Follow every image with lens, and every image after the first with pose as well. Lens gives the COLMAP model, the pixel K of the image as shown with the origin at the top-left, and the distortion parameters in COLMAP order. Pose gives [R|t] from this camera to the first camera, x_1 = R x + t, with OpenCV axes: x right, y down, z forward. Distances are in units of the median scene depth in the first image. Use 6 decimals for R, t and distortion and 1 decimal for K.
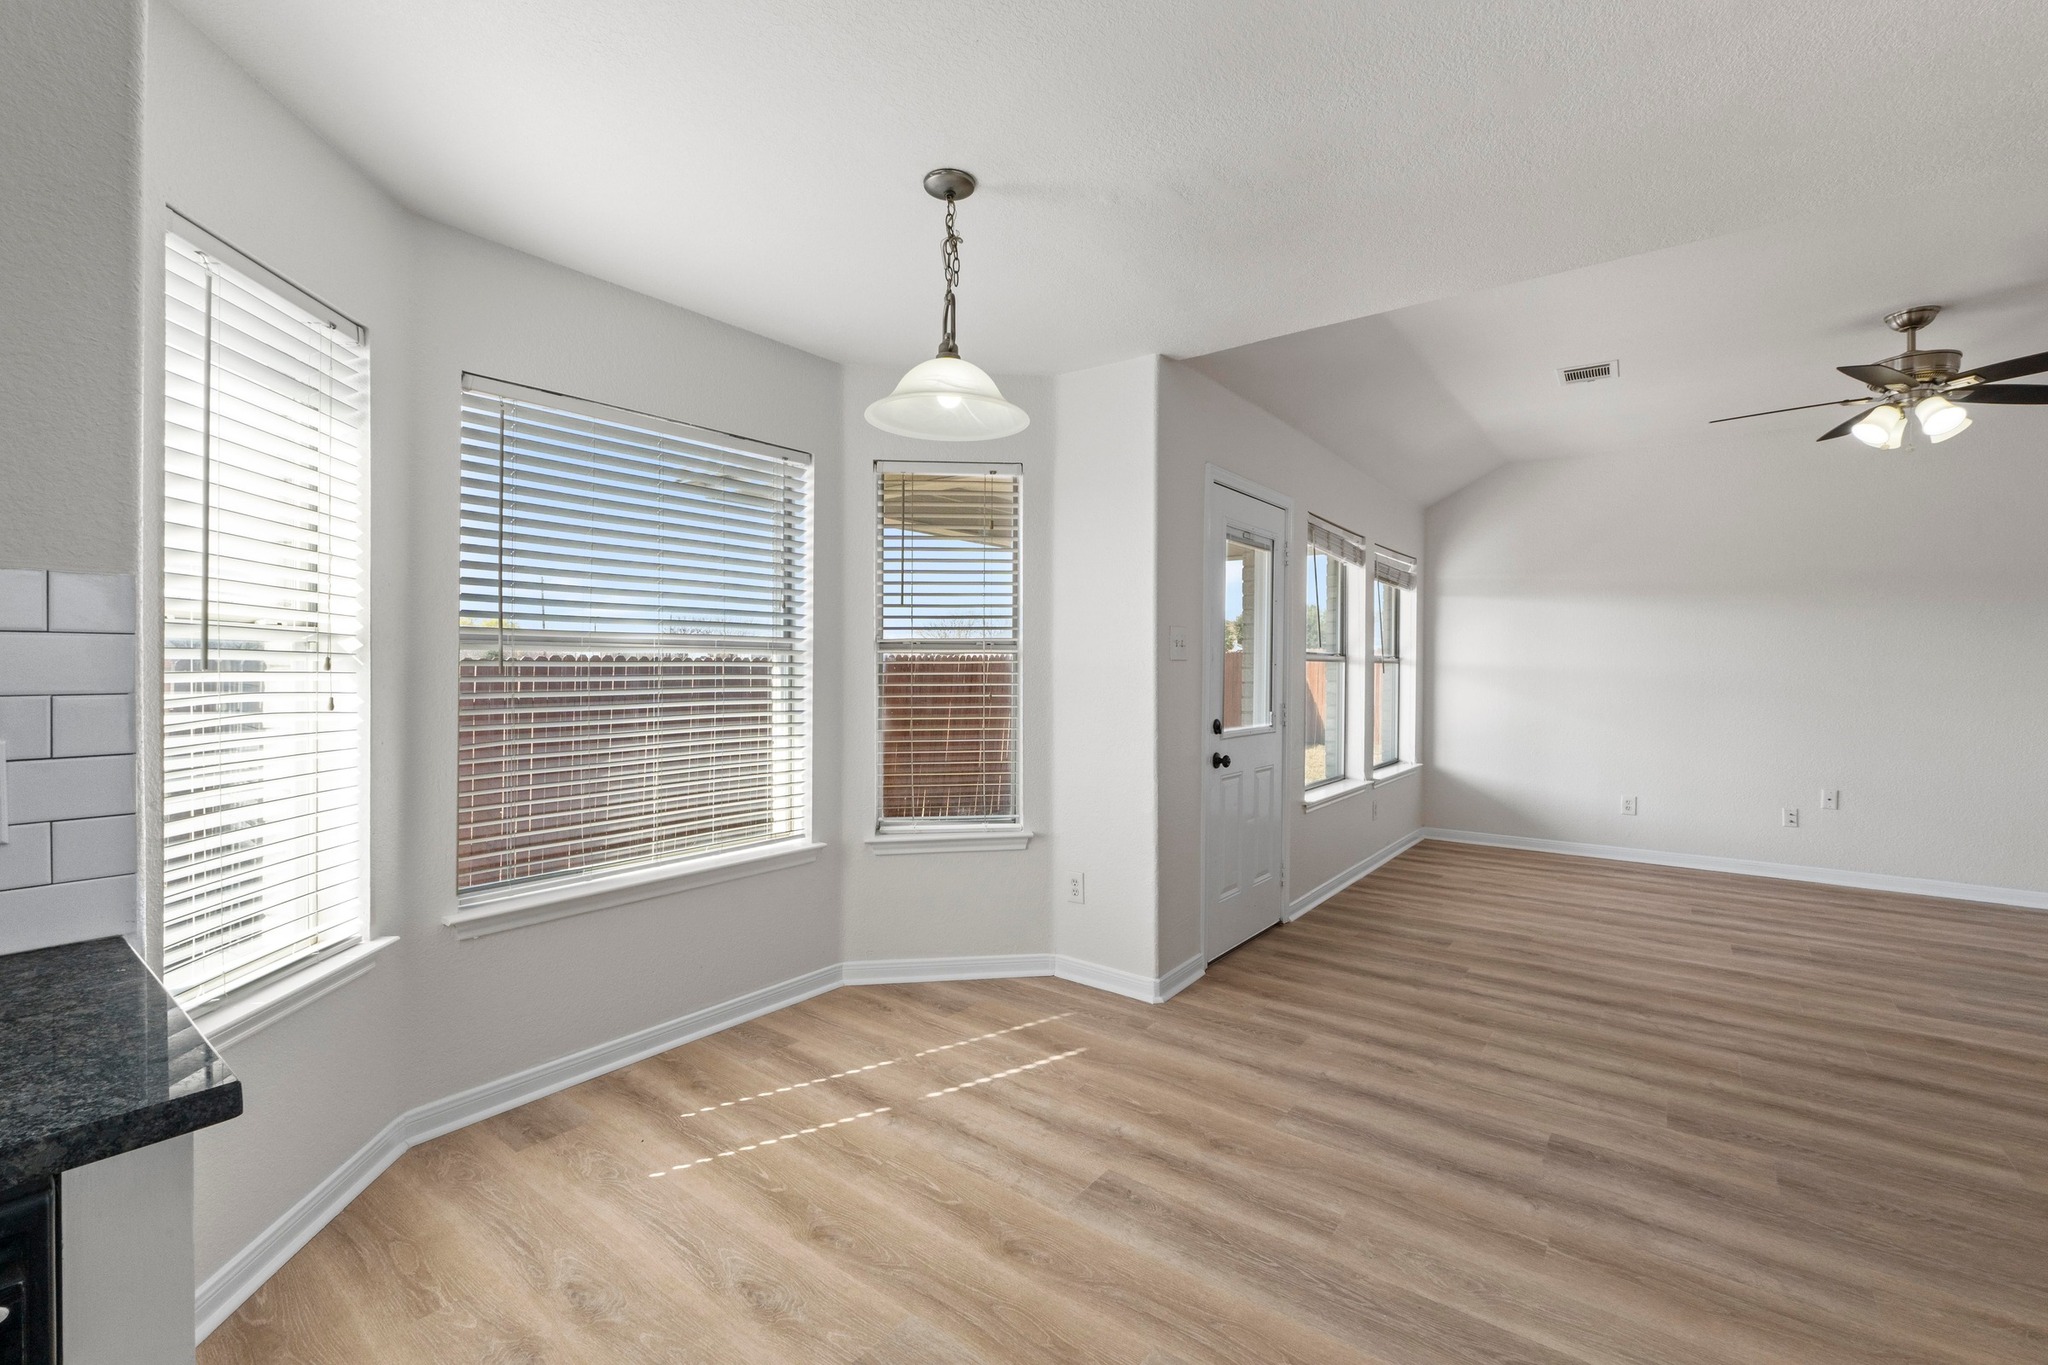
lens RADIAL K [[875.9, 0, 1014.7], [0, 875.9, 671.2], [0, 0, 1]] dist [-0.000677, -0.000078]
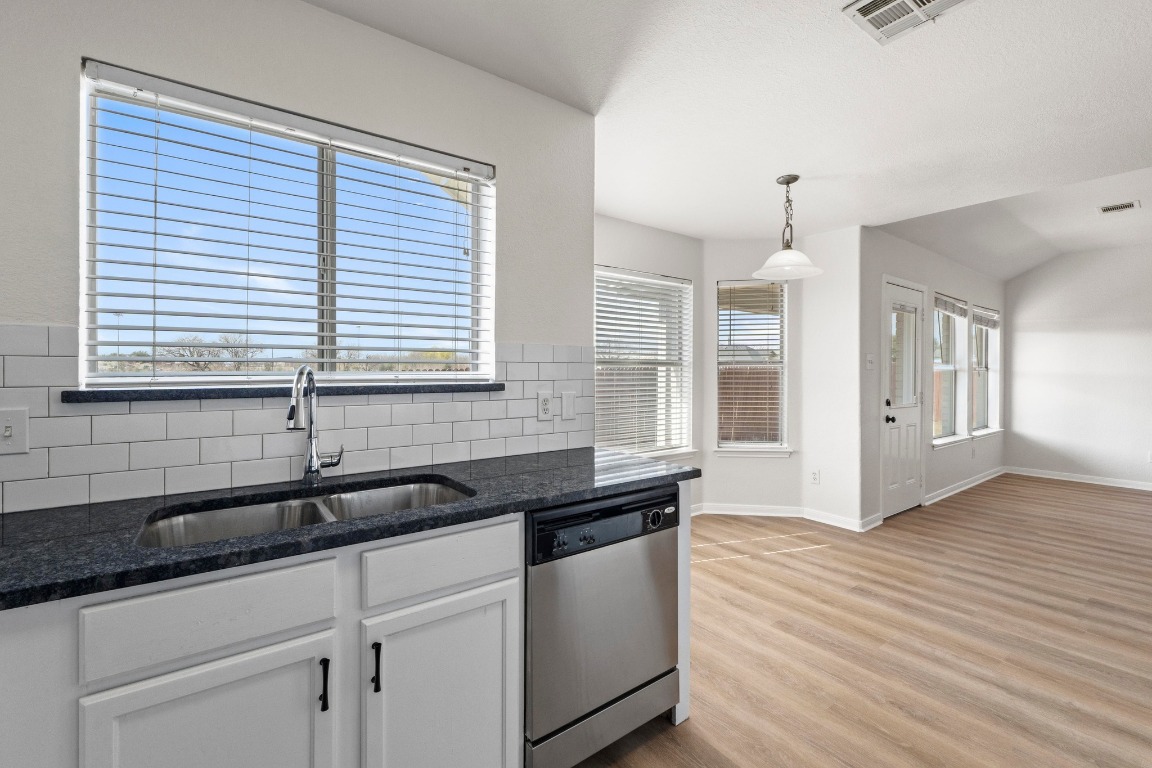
lens RADIAL K [[489.8, 0, 574.3], [0, 489.8, 371.1], [0, 0, 1]] dist [-0.002021, -0.000397]
pose [[0.962839, 0.000488, -0.270074, -0.177969], [-0.002751, 0.999964, -0.007999, 0.002094], [0.270061, 0.008444, 0.962806, -0.316468]]
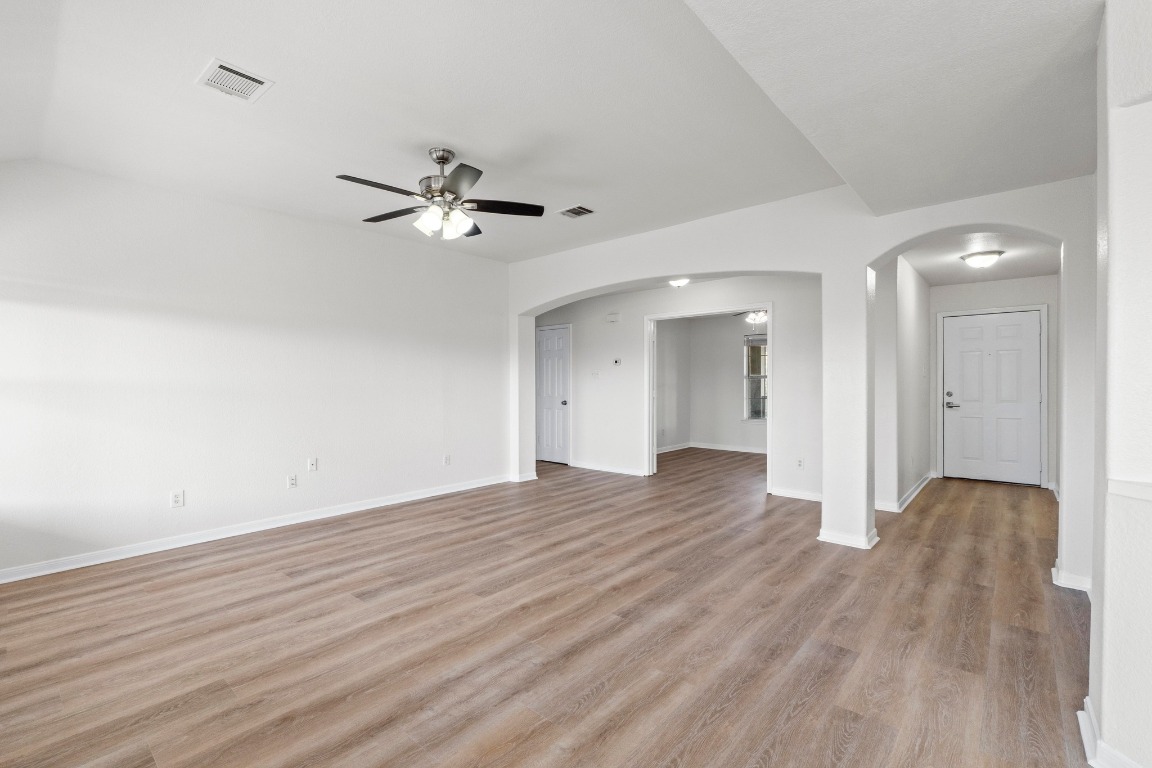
lens RADIAL K [[501.2, 0, 576.0], [0, 501.2, 384.0], [0, 0, 1]] dist [-0.005784, -0.000515]
pose [[0.061915, -0.012058, 0.998009, 0.130139], [0.013870, 0.999841, 0.011220, 0.003072], [-0.997985, 0.013148, 0.062072, 0.706338]]
